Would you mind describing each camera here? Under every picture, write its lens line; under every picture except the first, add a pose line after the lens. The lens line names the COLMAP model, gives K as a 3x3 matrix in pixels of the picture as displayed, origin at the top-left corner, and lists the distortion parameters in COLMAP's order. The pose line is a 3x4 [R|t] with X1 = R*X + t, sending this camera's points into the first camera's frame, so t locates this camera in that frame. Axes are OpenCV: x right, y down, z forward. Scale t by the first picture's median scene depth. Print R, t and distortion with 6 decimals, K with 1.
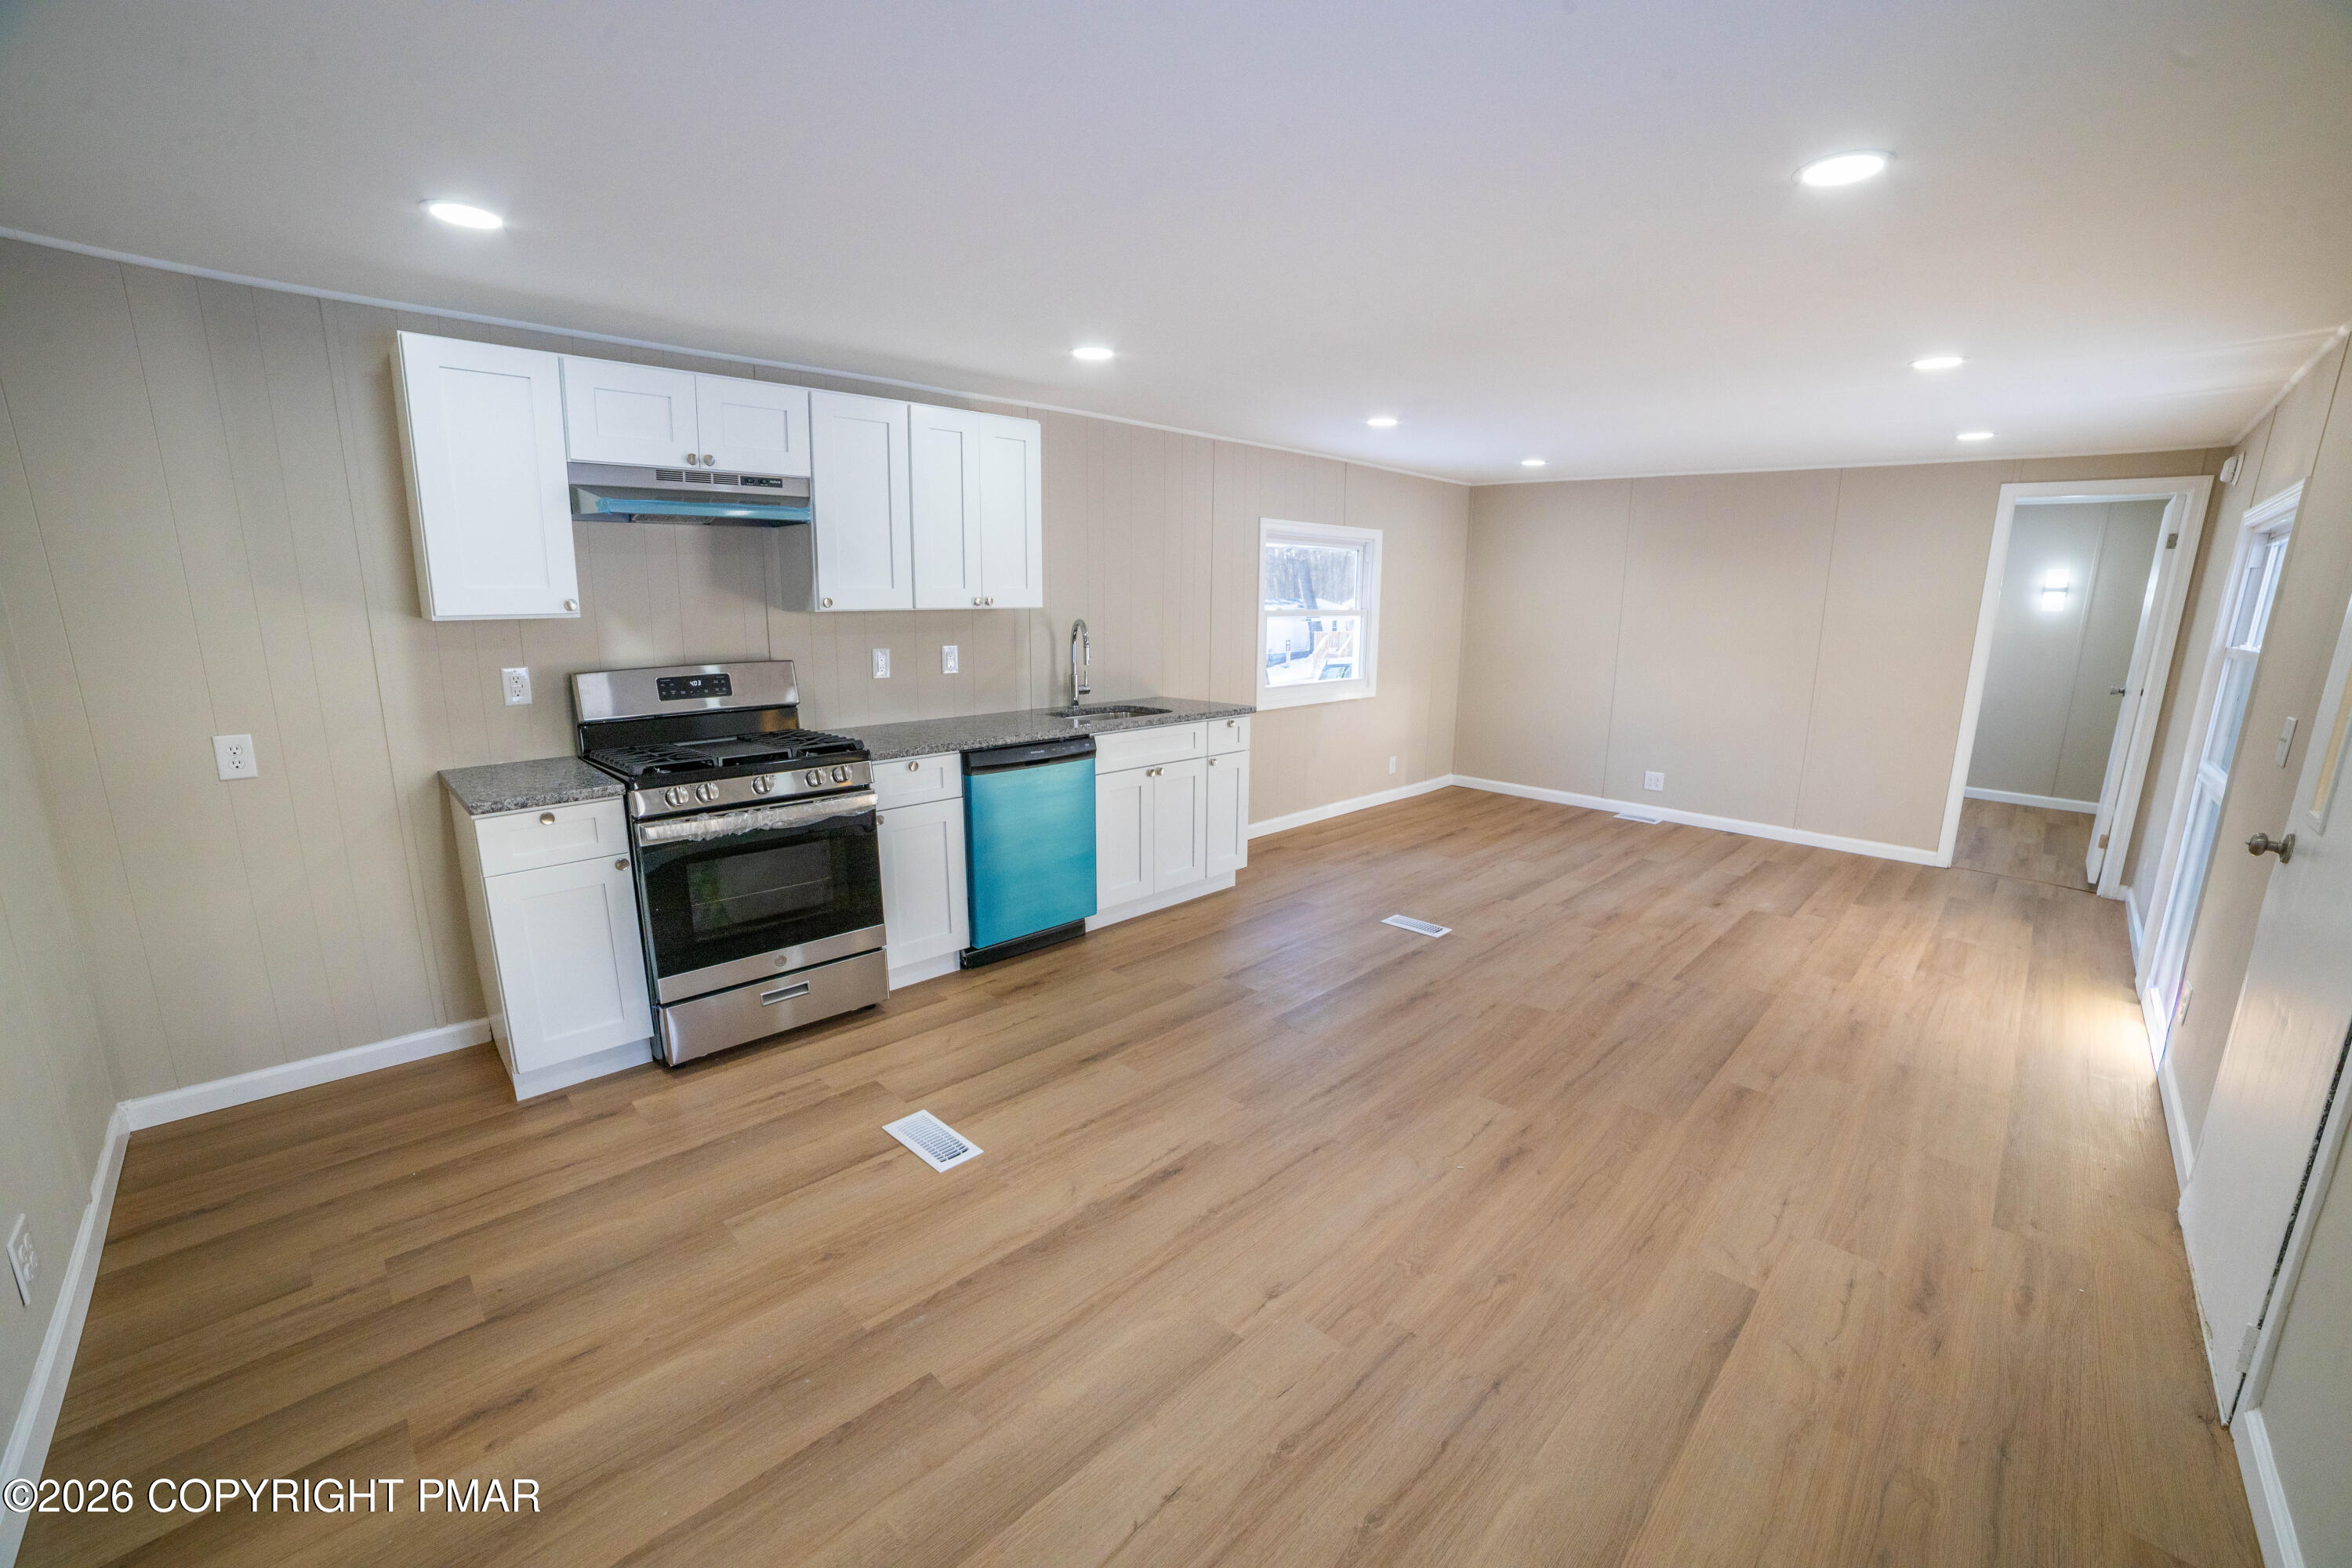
lens RADIAL K [[959.4, 0, 1172.3], [0, 959.4, 786.3], [0, 0, 1]] dist [-0.113560, 0.043553]
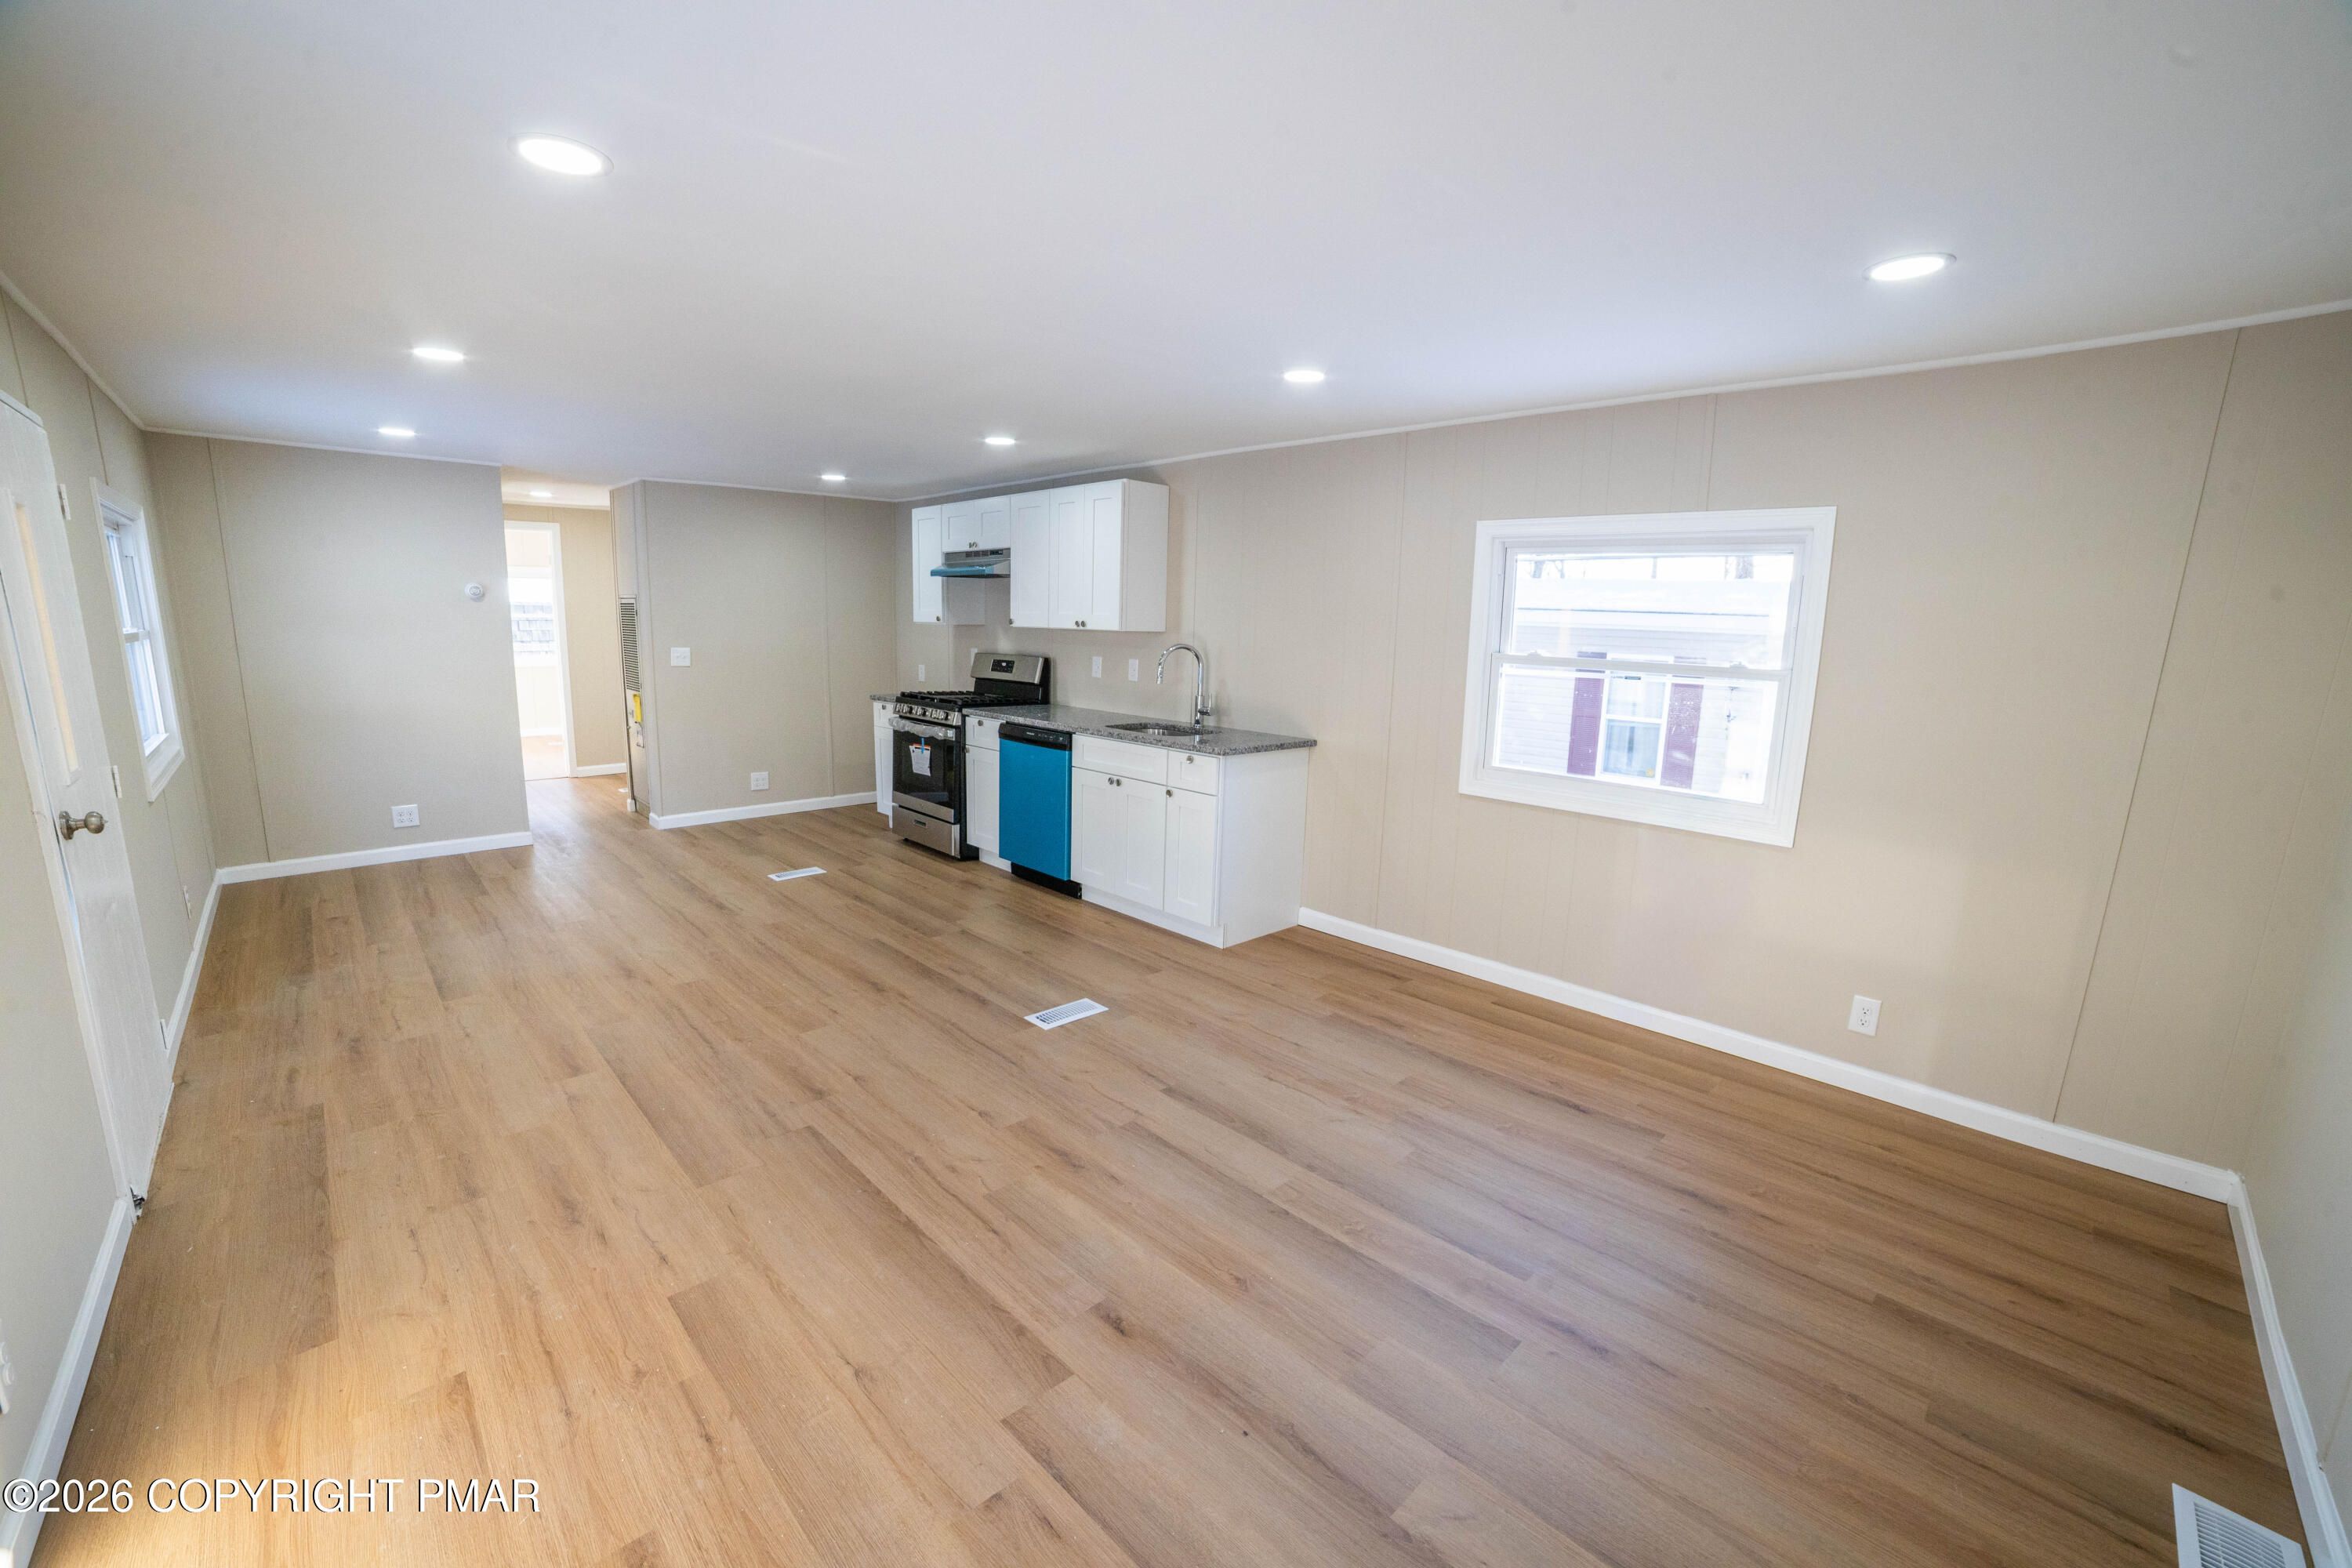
lens RADIAL K [[959.4, 0, 1172.3], [0, 959.4, 786.3], [0, 0, 1]] dist [-0.113560, 0.043553]
pose [[-0.023830, 0.160943, -0.986676, 1.108131], [-0.224716, 0.960837, 0.162155, -0.210766], [0.974133, 0.225586, 0.013270, 1.102671]]
